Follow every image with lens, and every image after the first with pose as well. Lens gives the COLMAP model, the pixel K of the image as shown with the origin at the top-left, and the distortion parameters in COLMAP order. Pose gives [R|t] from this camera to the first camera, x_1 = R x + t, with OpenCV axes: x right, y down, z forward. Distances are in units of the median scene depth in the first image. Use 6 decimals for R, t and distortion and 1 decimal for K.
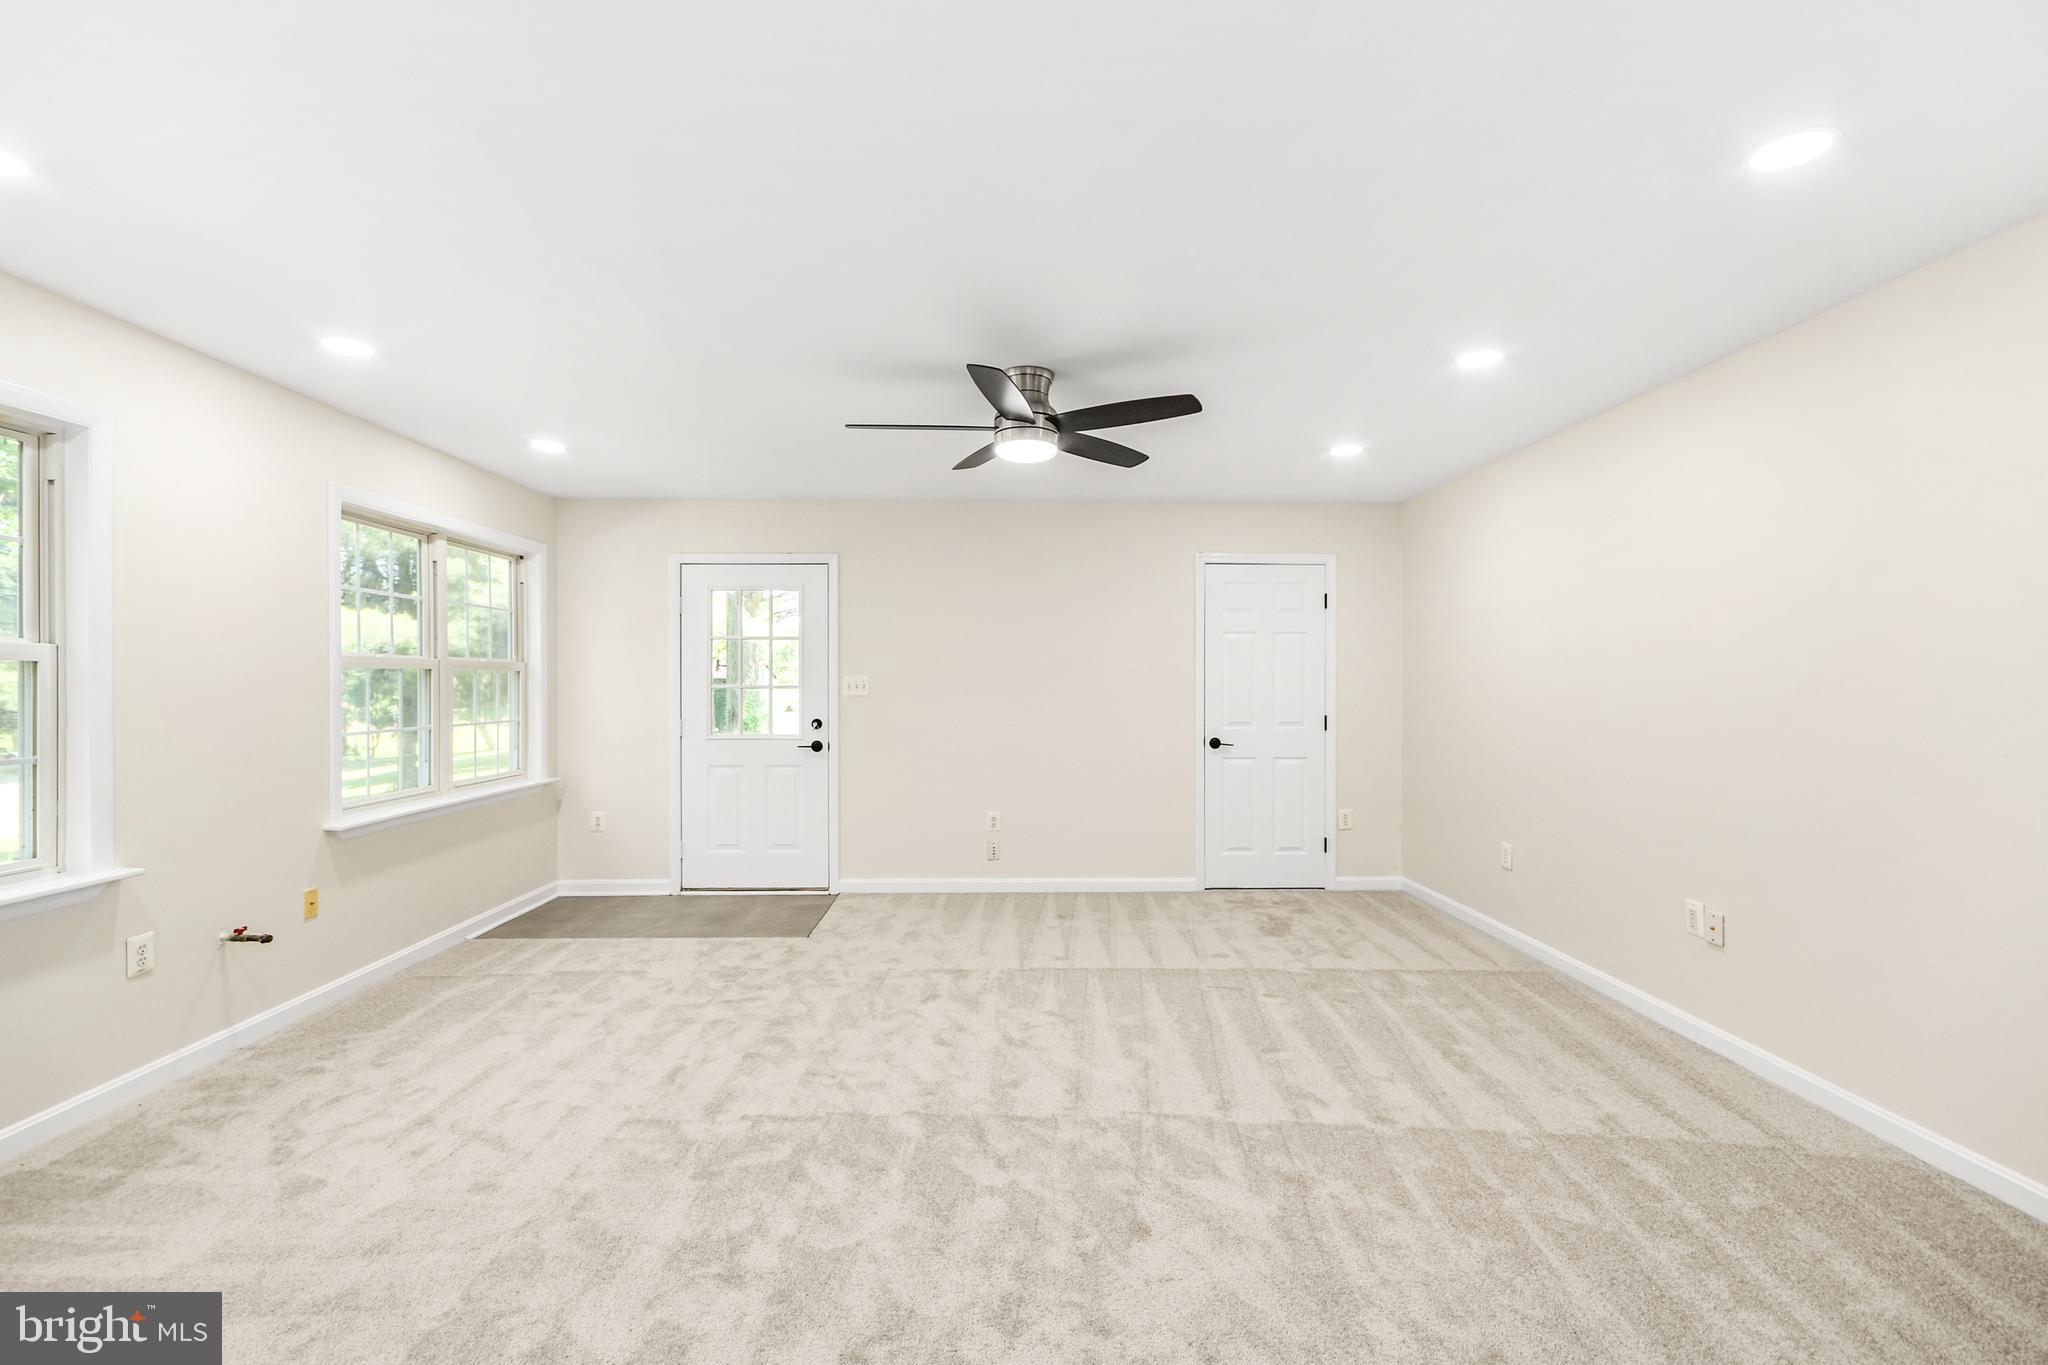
lens RADIAL K [[914.2, 0, 1062.0], [0, 914.2, 681.9], [0, 0, 1]] dist [0.005198, -0.000101]
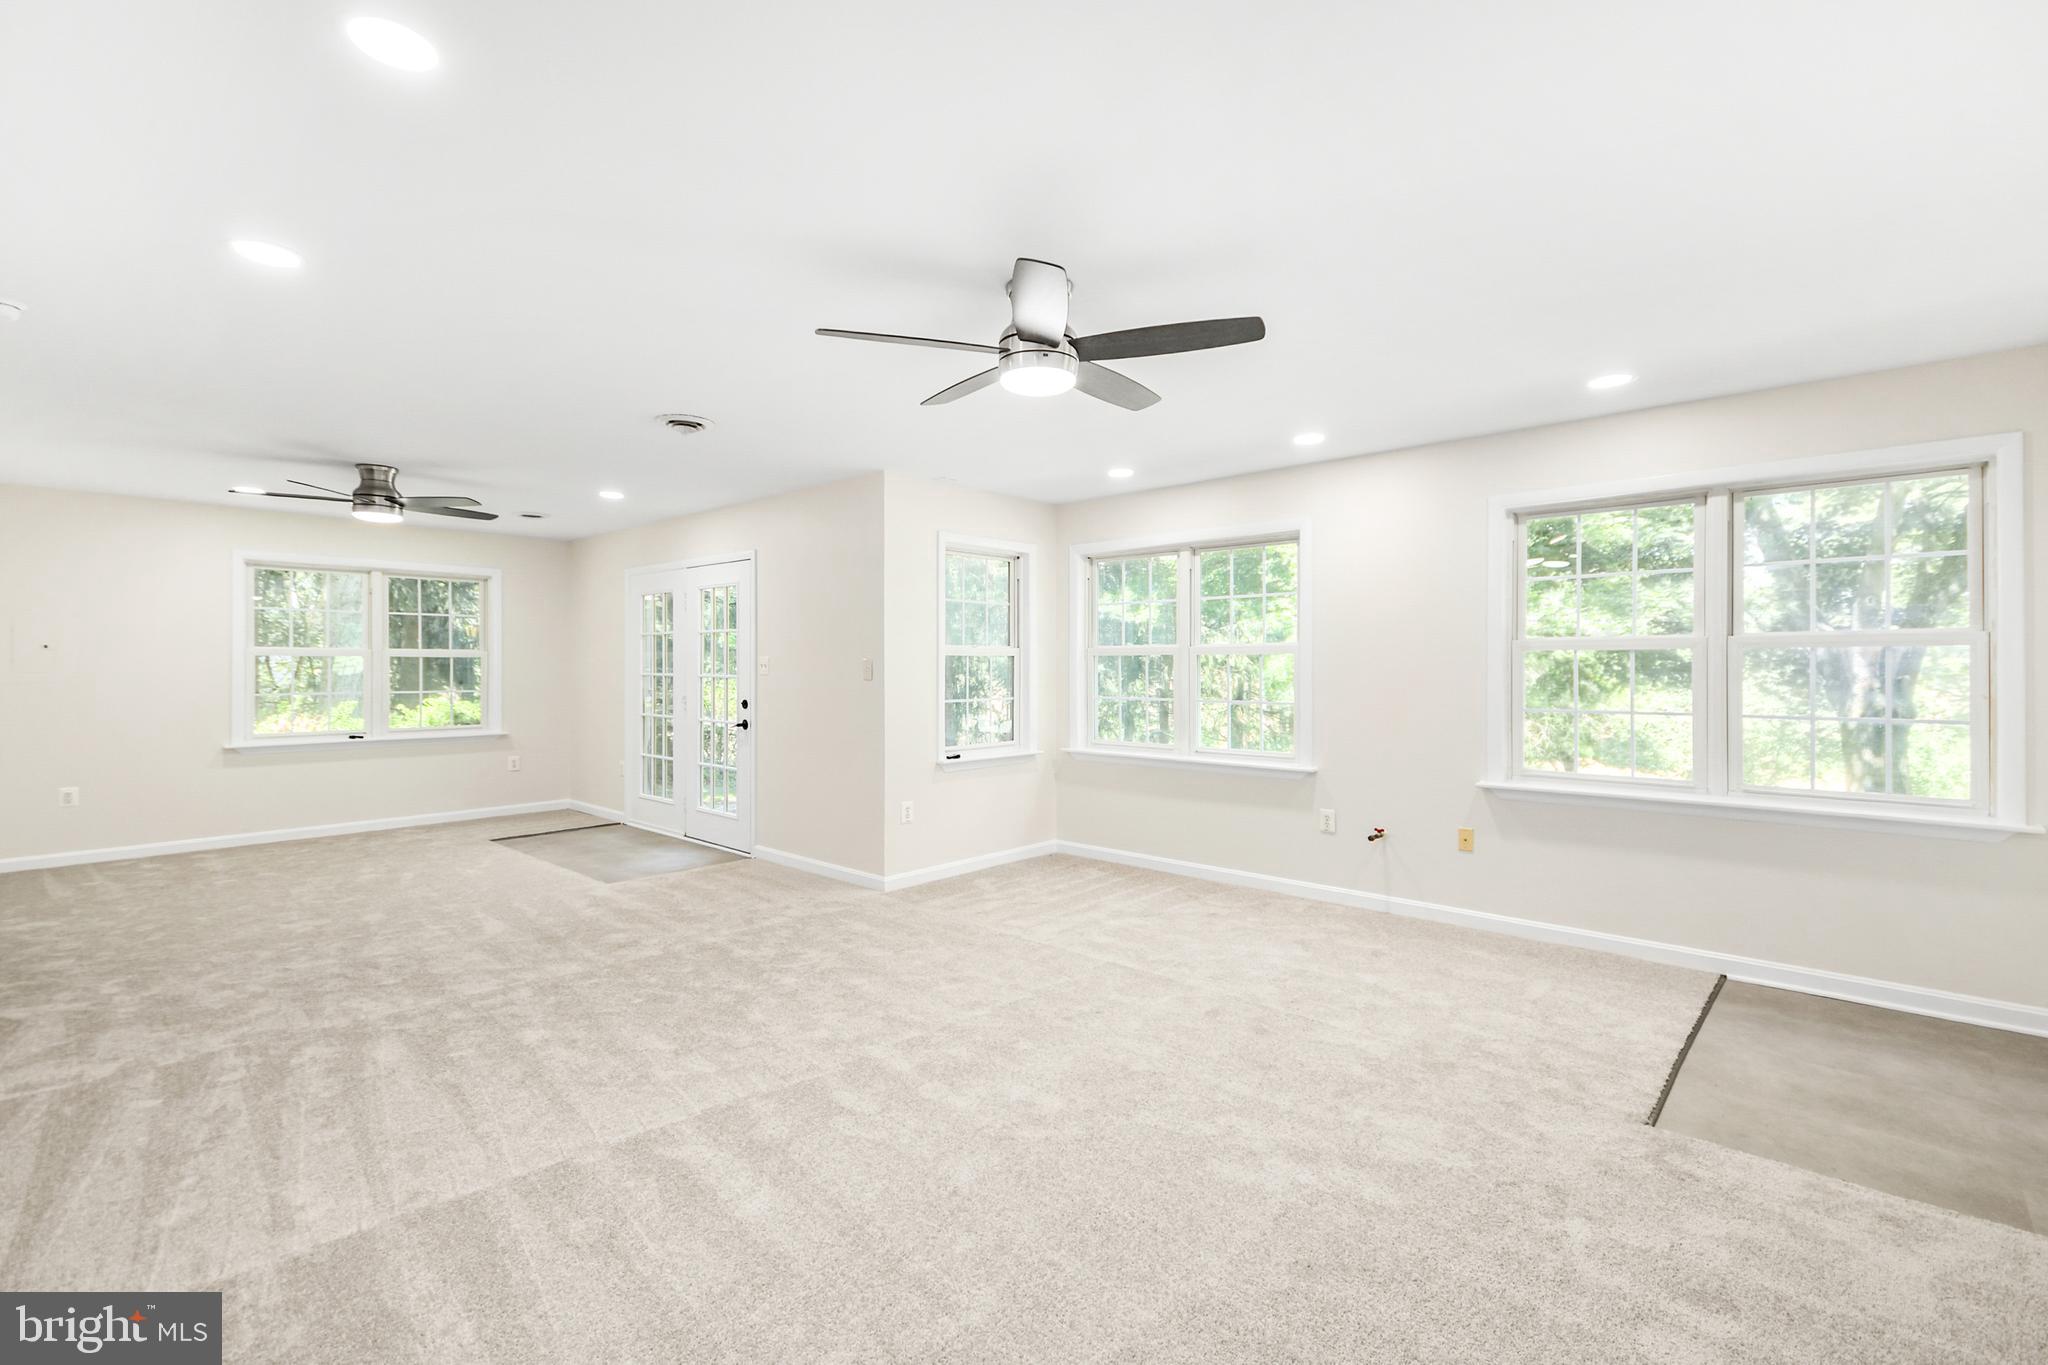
lens RADIAL K [[904.4, 0, 1029.2], [0, 904.4, 701.8], [0, 0, 1]] dist [0.030892, -0.023813]
pose [[-0.720120, 0.033183, -0.693056, 0.576019], [0.004593, 0.999062, 0.043062, -0.007188], [0.693835, 0.027827, -0.719596, 1.775692]]
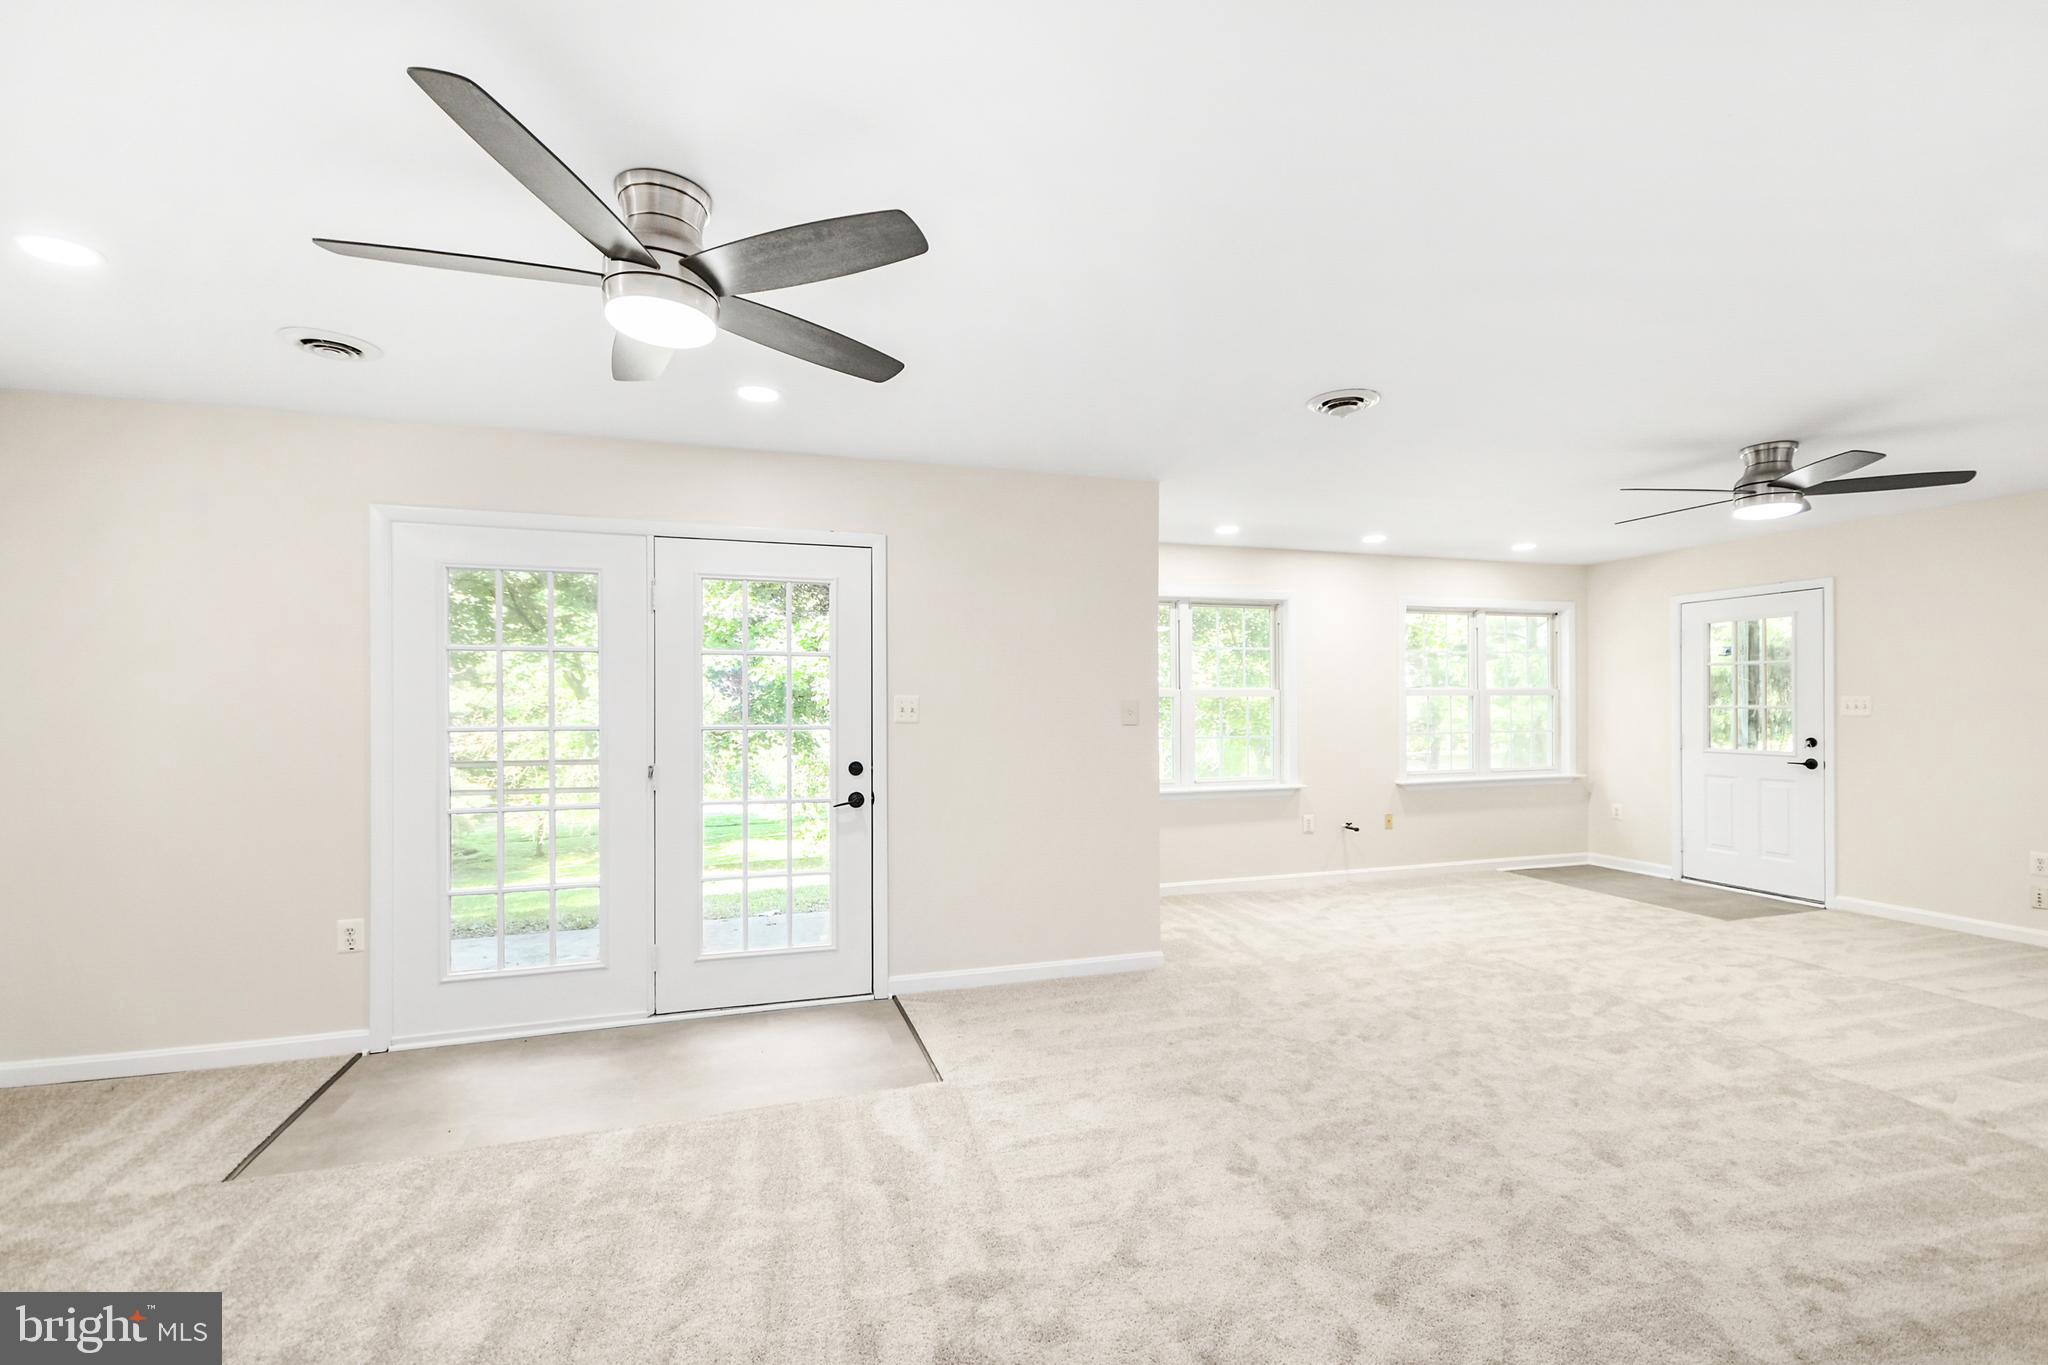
lens RADIAL K [[921.4, 0, 1023.2], [0, 921.4, 702.3], [0, 0, 1]] dist [0.034860, 0.000299]
pose [[0.284443, -0.002536, -0.958689, 0.964257], [0.005333, 0.999985, -0.001063, -0.007126], [0.958678, -0.004810, 0.284453, -0.321071]]
